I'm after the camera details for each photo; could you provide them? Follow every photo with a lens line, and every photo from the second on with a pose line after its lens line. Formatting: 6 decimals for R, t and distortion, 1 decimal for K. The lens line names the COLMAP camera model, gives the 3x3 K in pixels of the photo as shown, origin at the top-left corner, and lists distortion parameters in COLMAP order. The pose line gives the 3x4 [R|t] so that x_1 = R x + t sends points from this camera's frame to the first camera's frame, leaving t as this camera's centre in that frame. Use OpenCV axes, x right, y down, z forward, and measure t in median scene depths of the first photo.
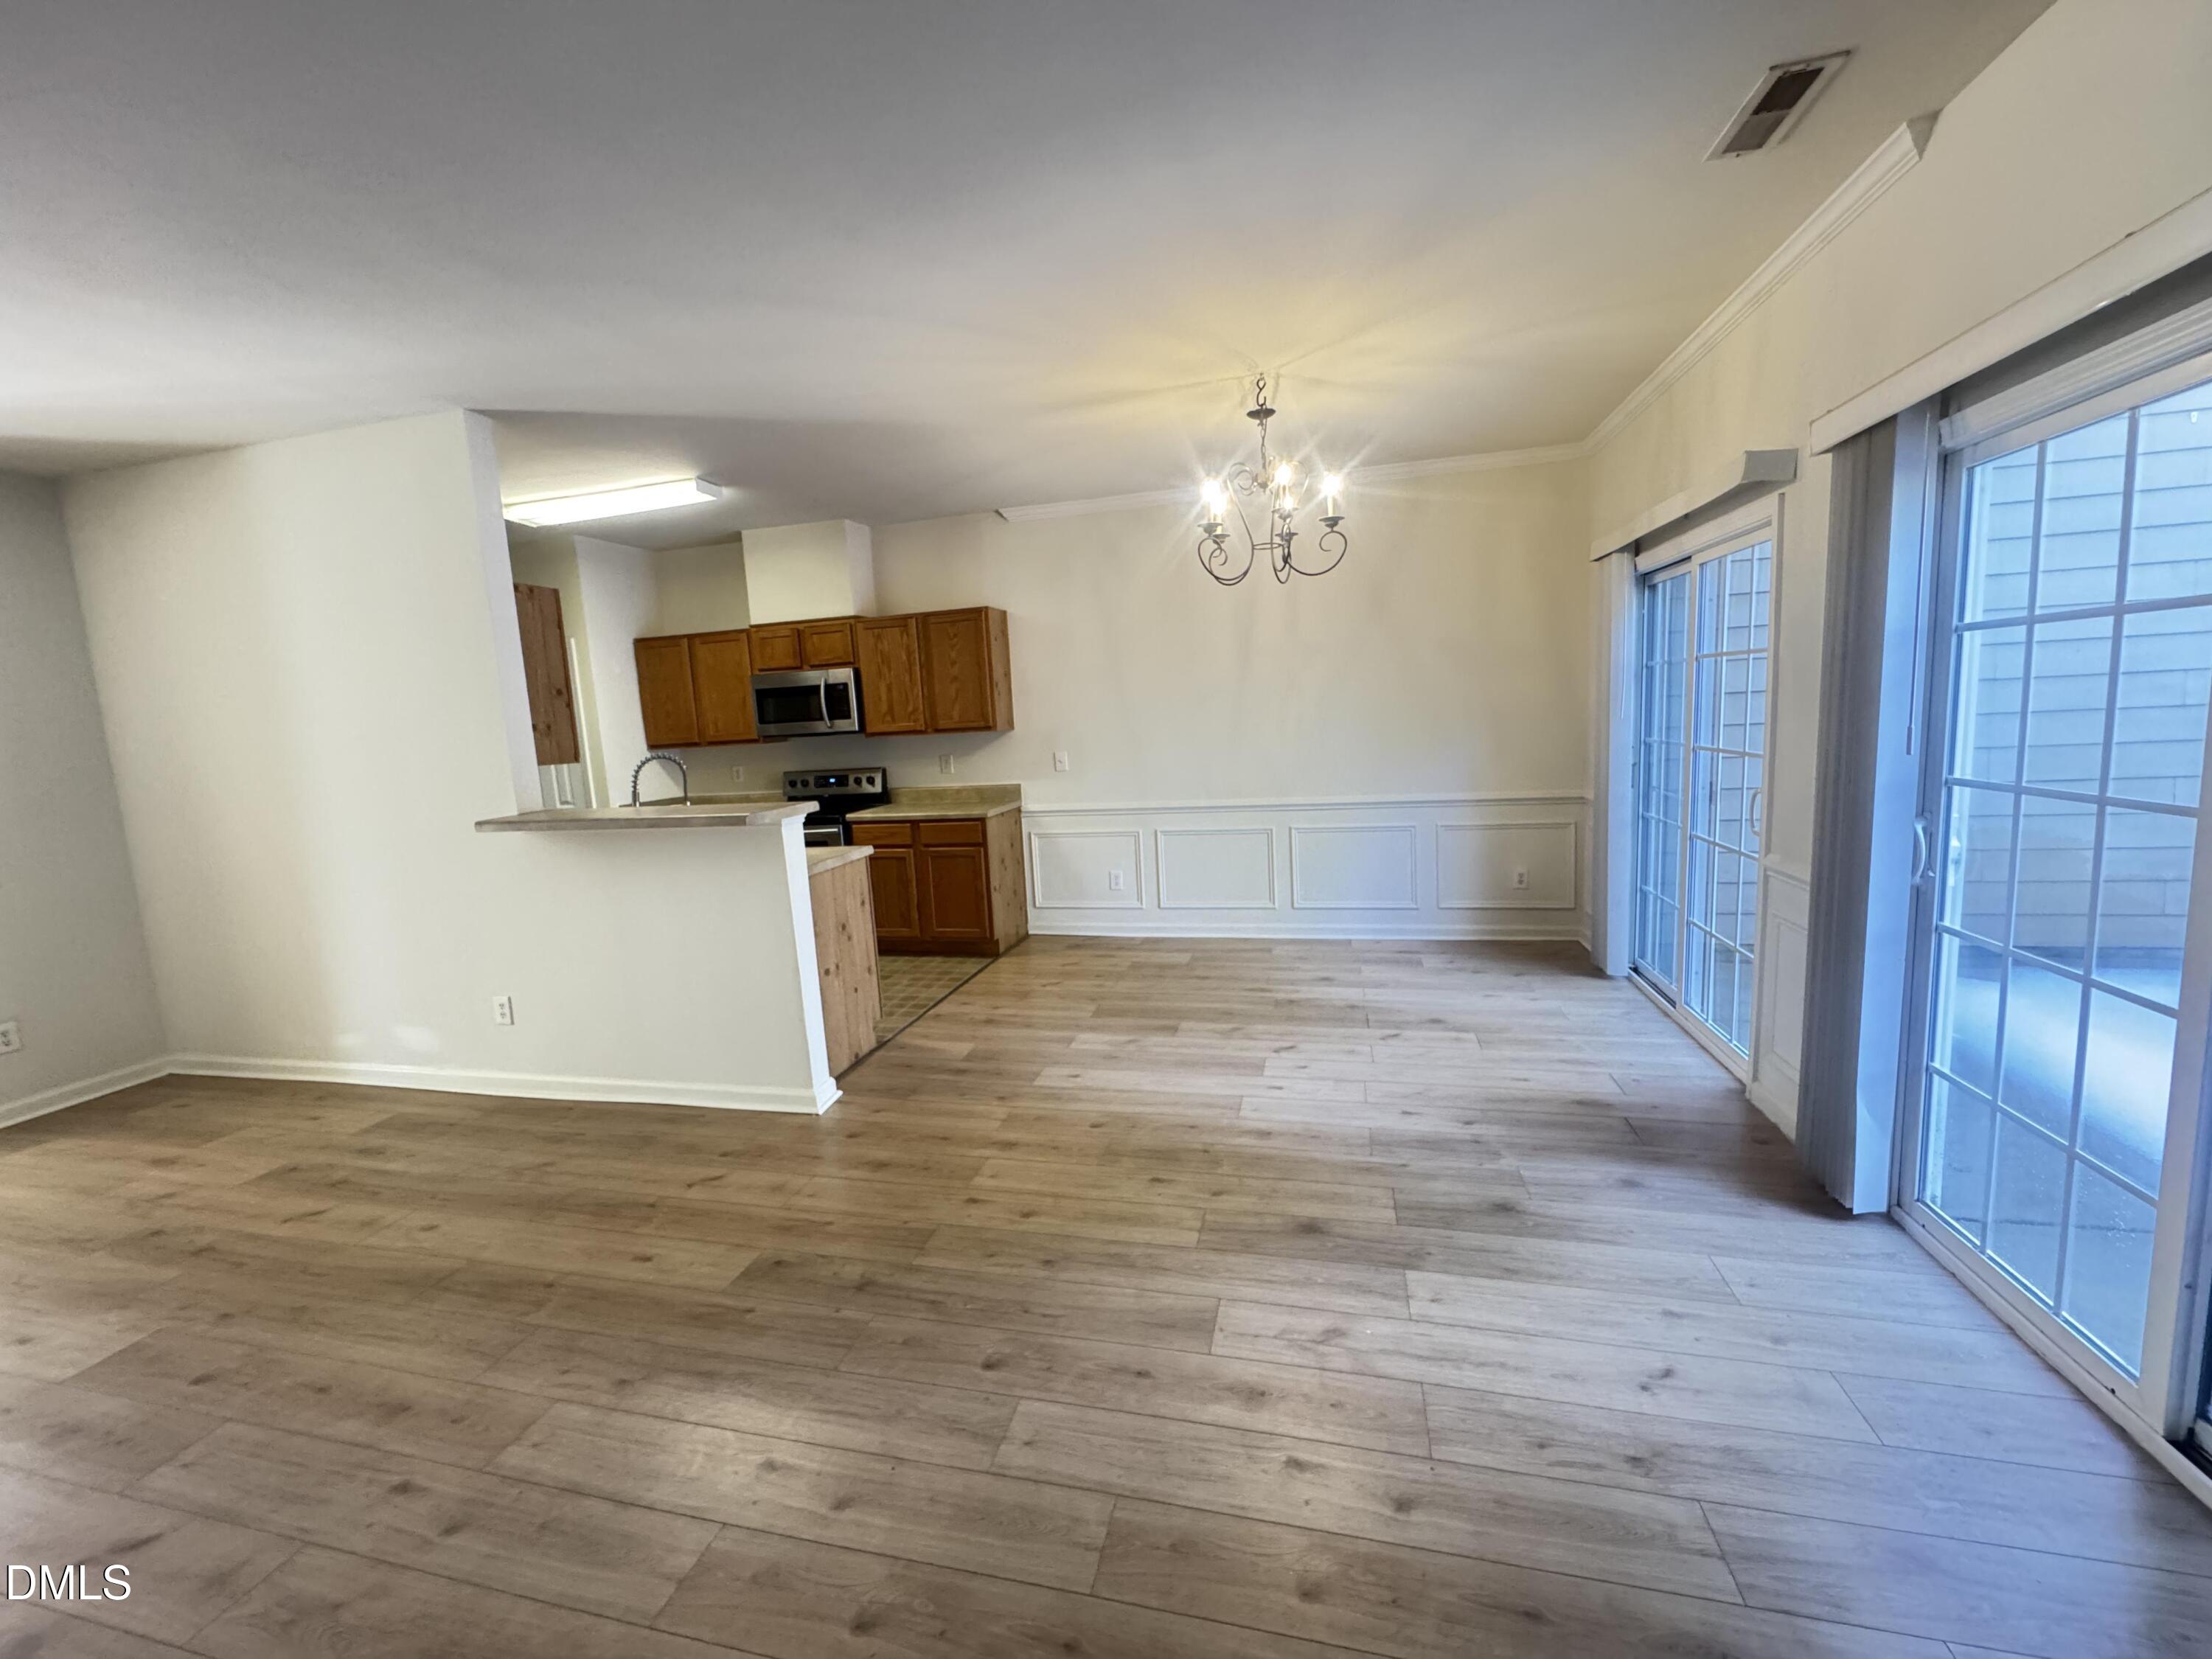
lens RADIAL K [[884.1, 0, 1106.0], [0, 884.1, 829.5], [0, 0, 1]] dist [-0.003457, -0.000289]
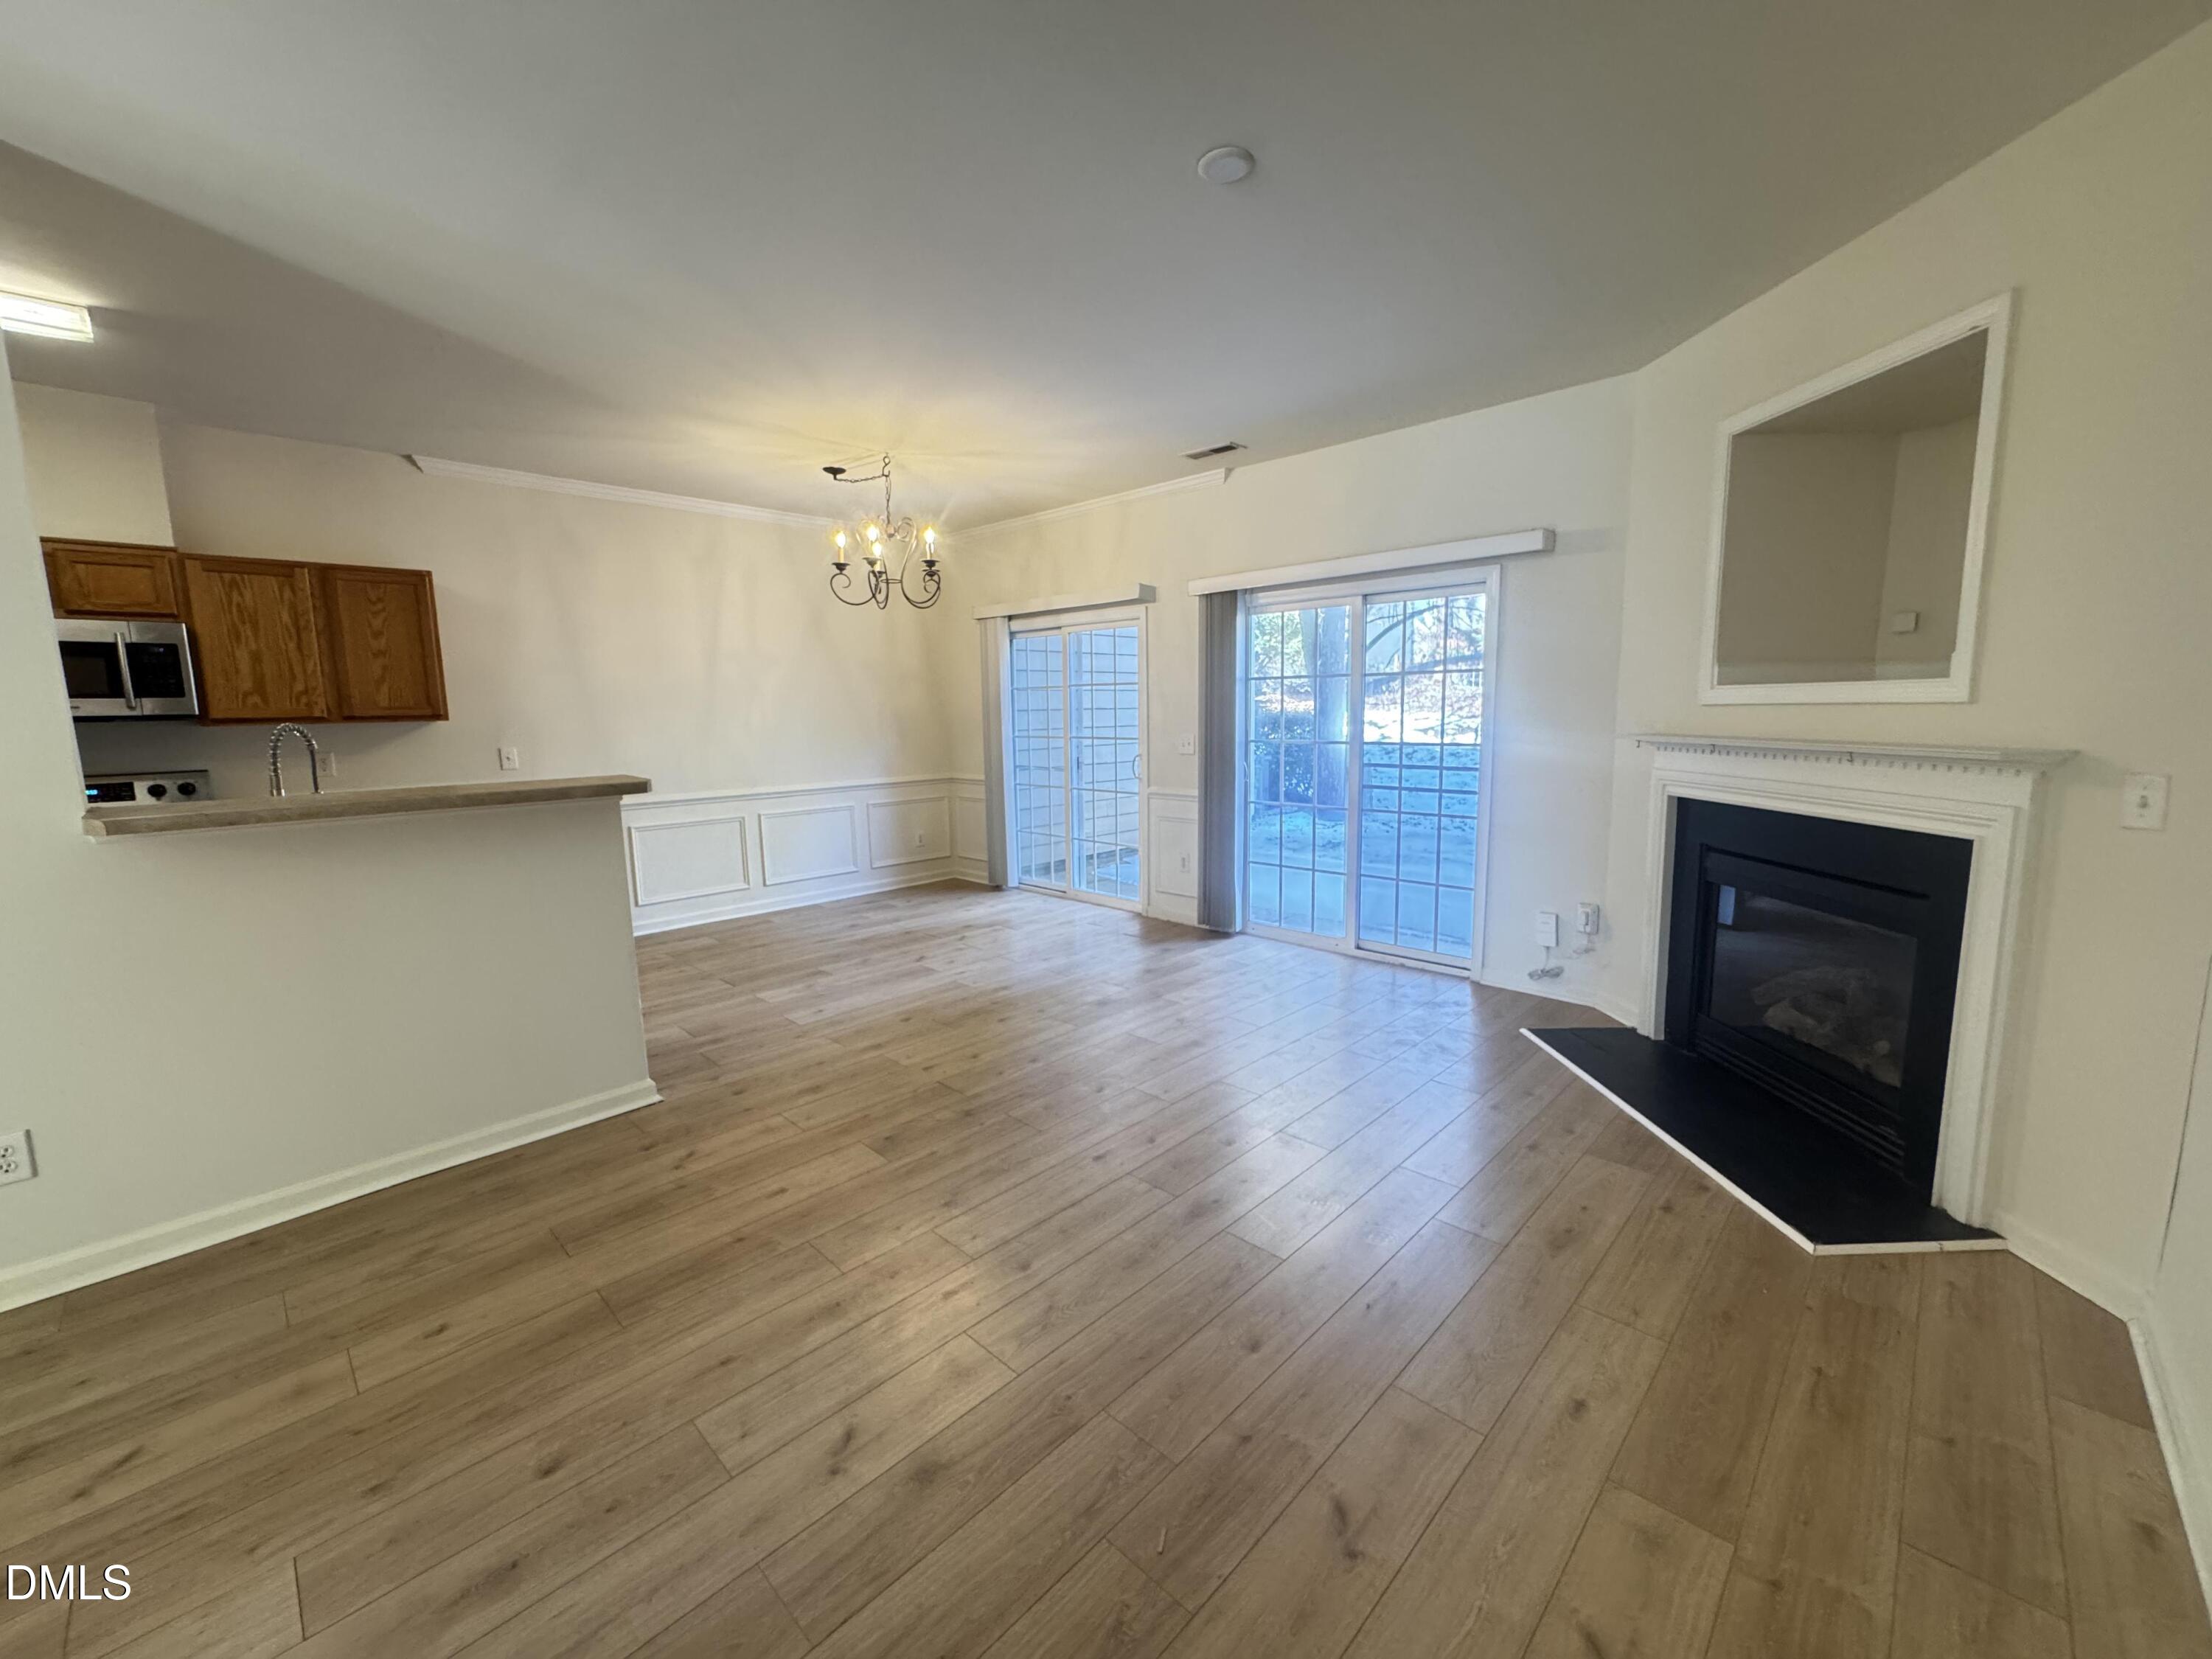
lens RADIAL K [[884.1, 0, 1106.0], [0, 884.1, 829.5], [0, 0, 1]] dist [-0.003457, -0.000289]
pose [[0.498976, -0.074151, 0.863438, -0.848352], [0.102597, 0.994380, 0.026106, 0.051807], [-0.860521, 0.075560, 0.503780, 0.078083]]
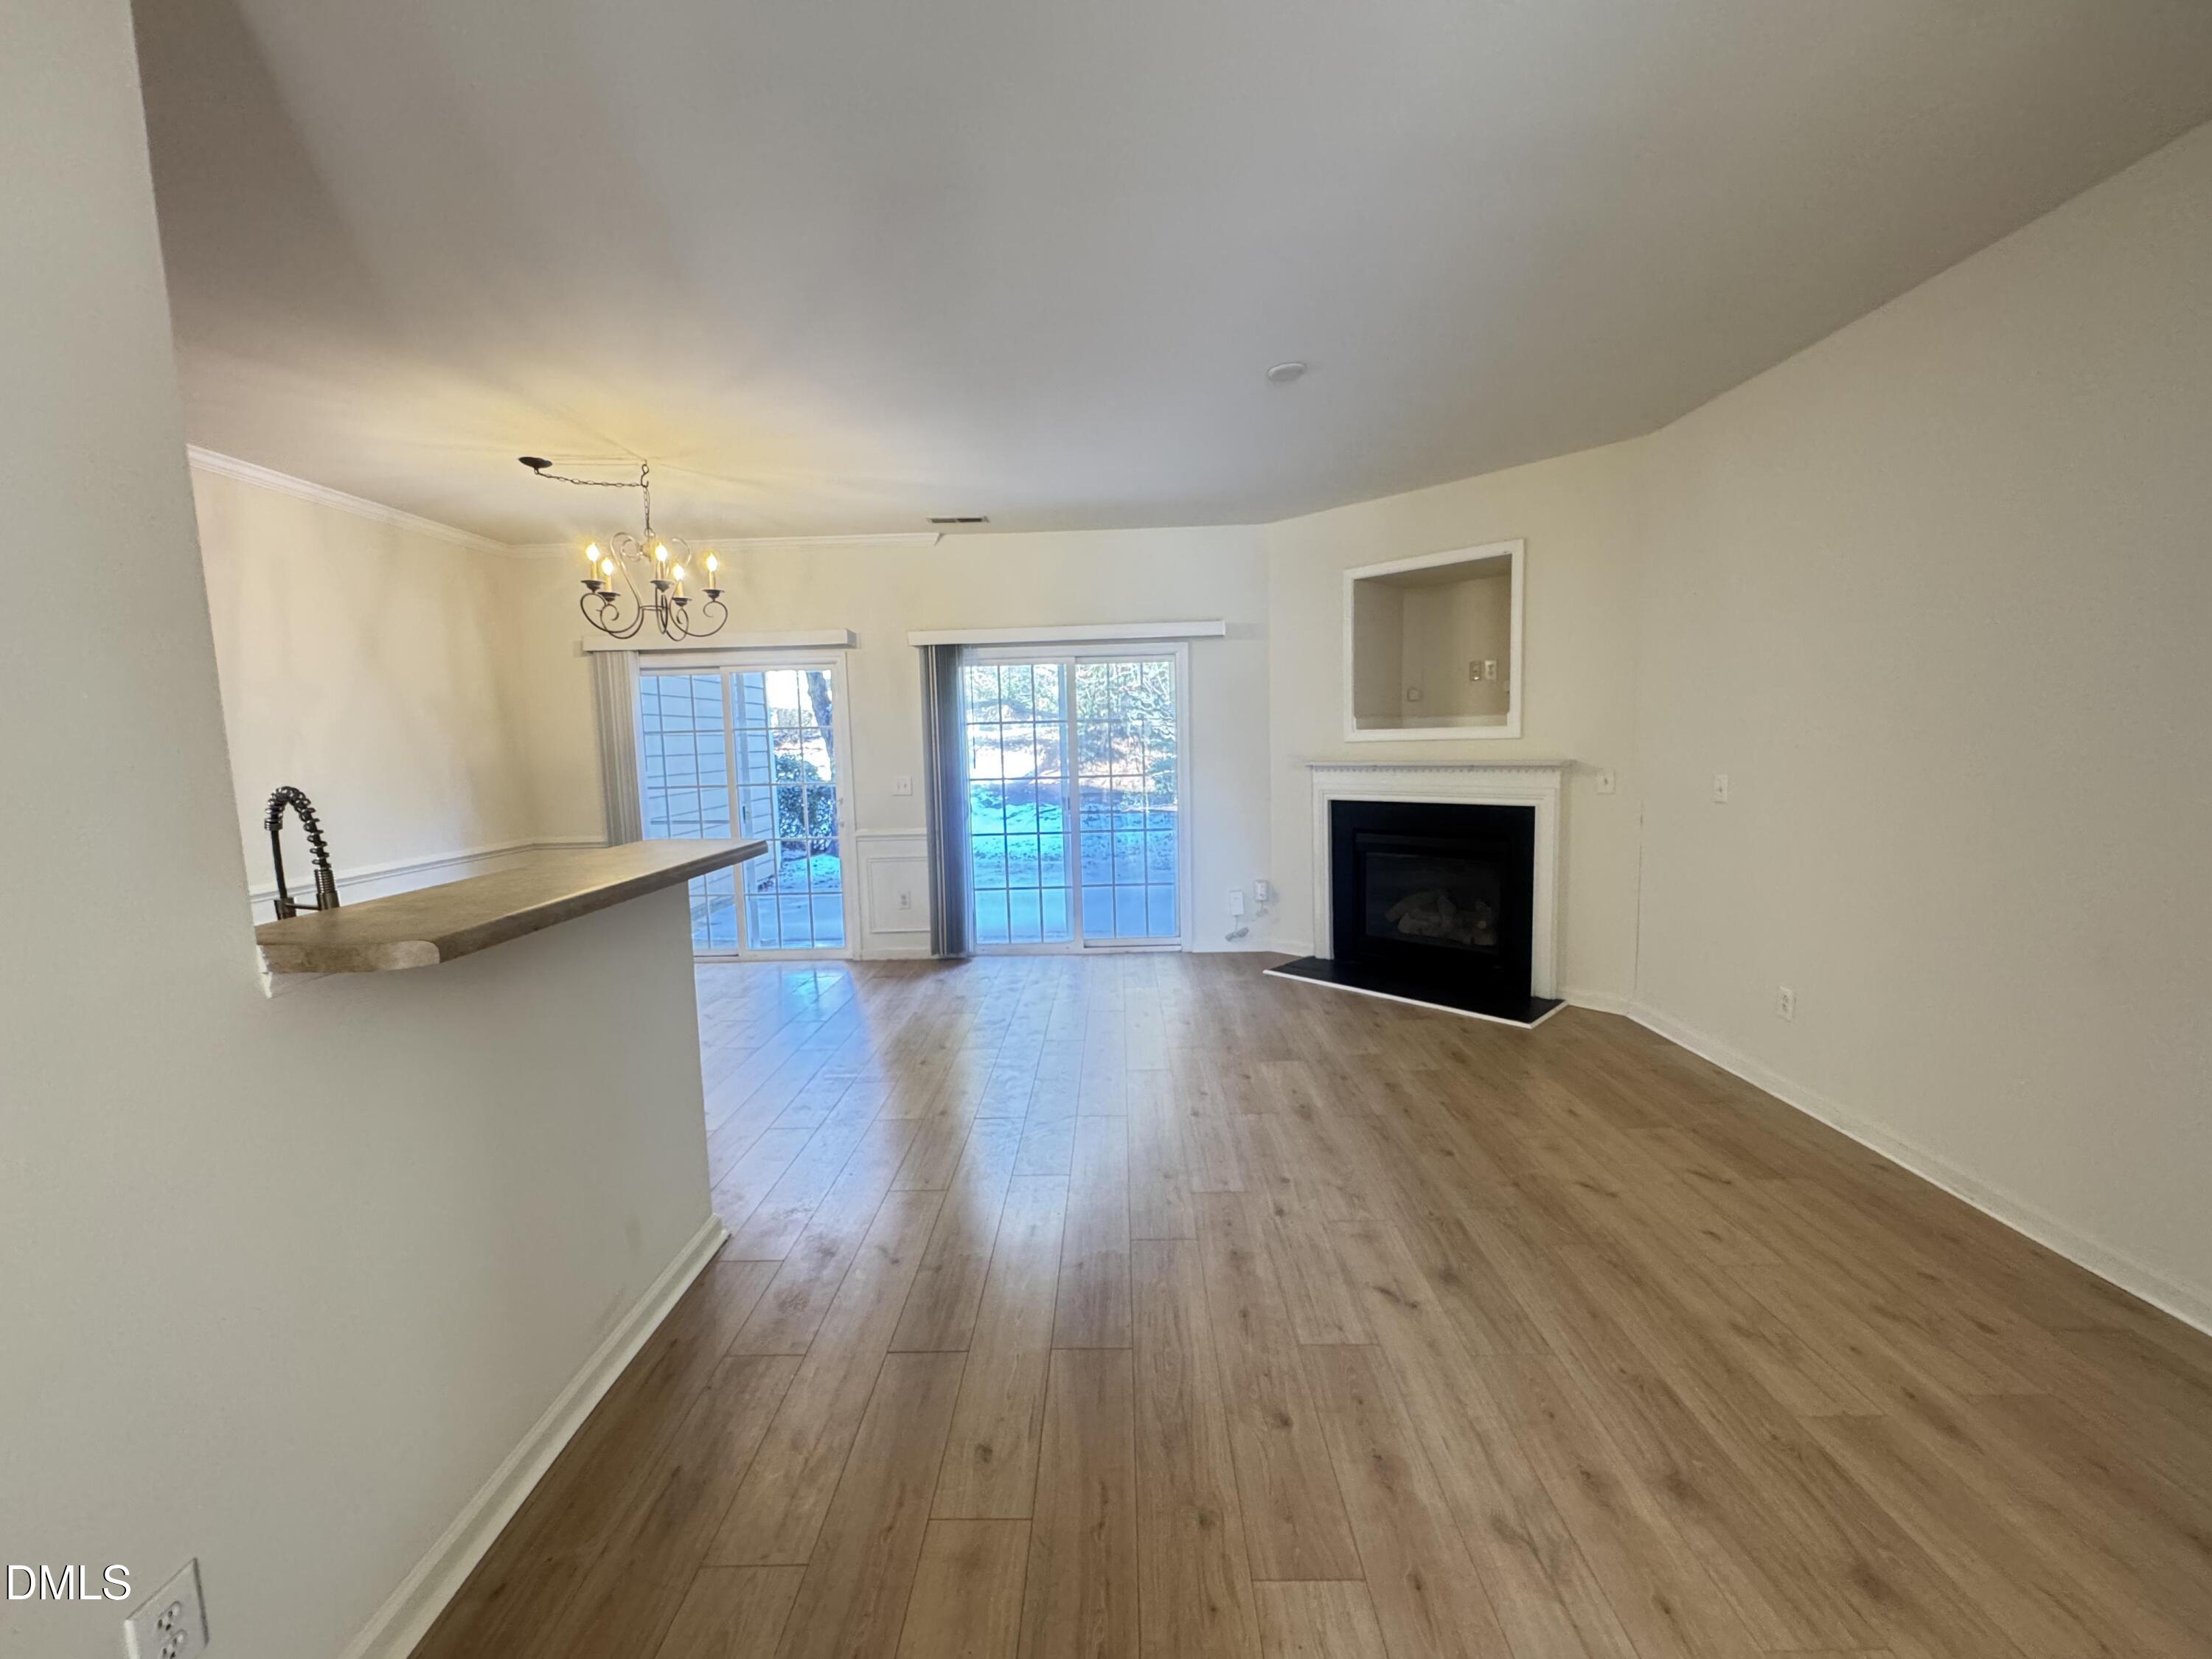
lens RADIAL K [[884.1, 0, 1106.0], [0, 884.1, 829.5], [0, 0, 1]] dist [-0.003457, -0.000289]
pose [[-0.231814, -0.042077, 0.971850, -1.090250], [0.166422, 0.982619, 0.082240, -0.035912], [-0.958419, 0.180802, -0.220782, 0.752444]]
